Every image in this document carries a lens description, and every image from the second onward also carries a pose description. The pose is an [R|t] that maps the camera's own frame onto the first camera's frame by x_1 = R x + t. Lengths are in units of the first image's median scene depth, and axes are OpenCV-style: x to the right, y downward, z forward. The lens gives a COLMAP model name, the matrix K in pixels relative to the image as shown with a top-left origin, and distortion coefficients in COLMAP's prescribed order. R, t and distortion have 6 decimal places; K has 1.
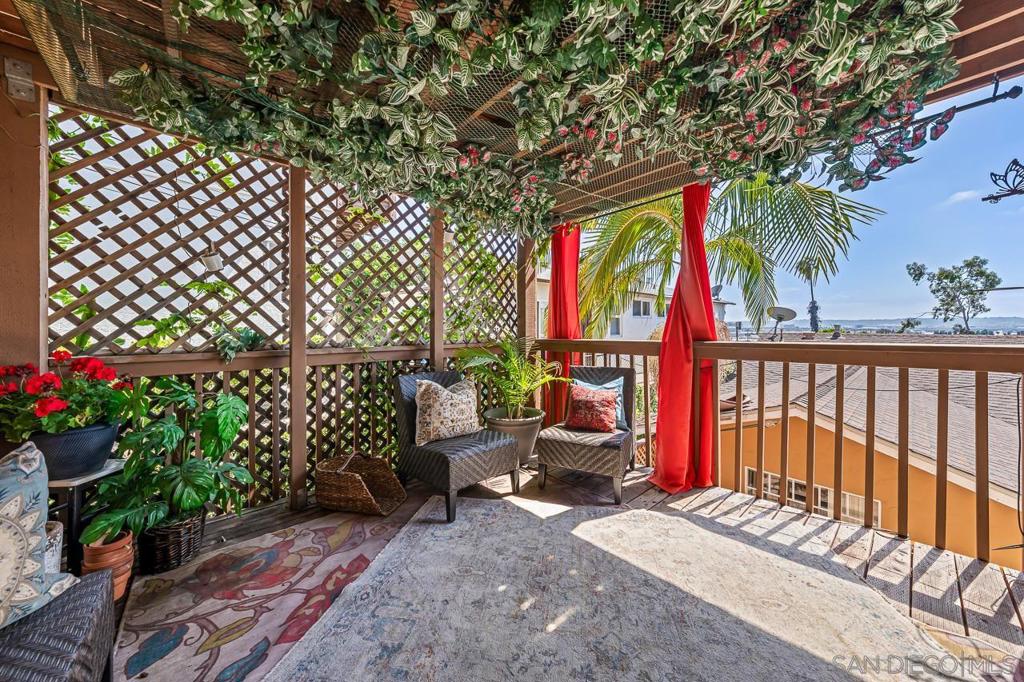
lens RADIAL K [[356.6, 0, 518.7], [0, 356.6, 325.9], [0, 0, 1]] dist [-0.000523, -0.000064]
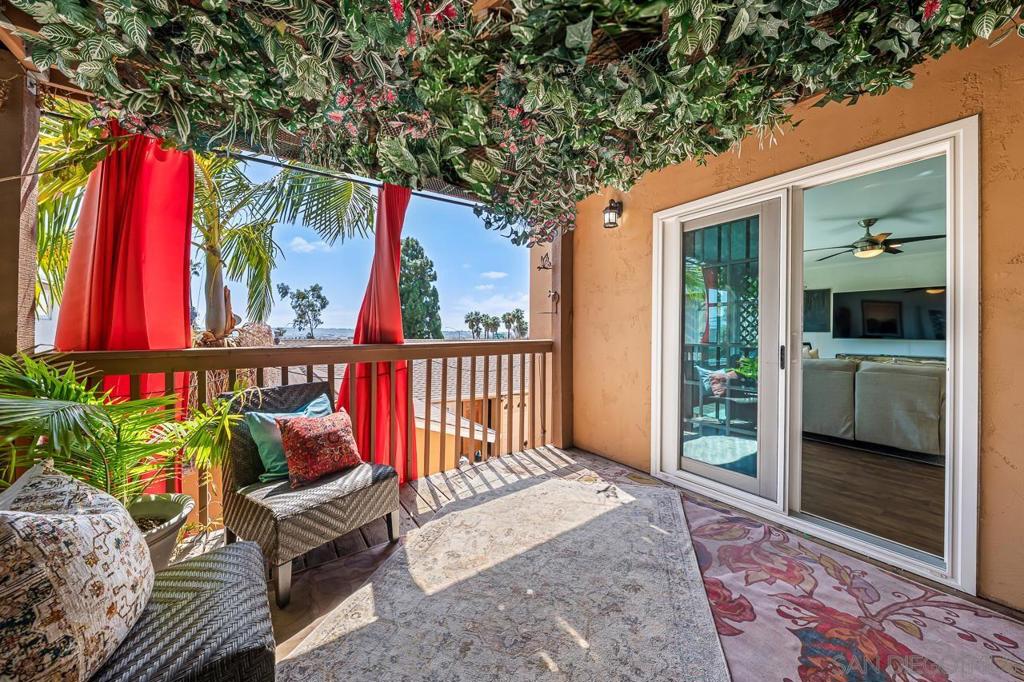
lens RADIAL K [[359.6, 0, 518.2], [0, 359.6, 329.4], [0, 0, 1]] dist [-0.002867, -0.000128]
pose [[0.123196, 0.015799, 0.992257, -0.591093], [-0.004822, 0.999871, -0.015321, 0.021601], [-0.992371, -0.002897, 0.123257, 0.700069]]
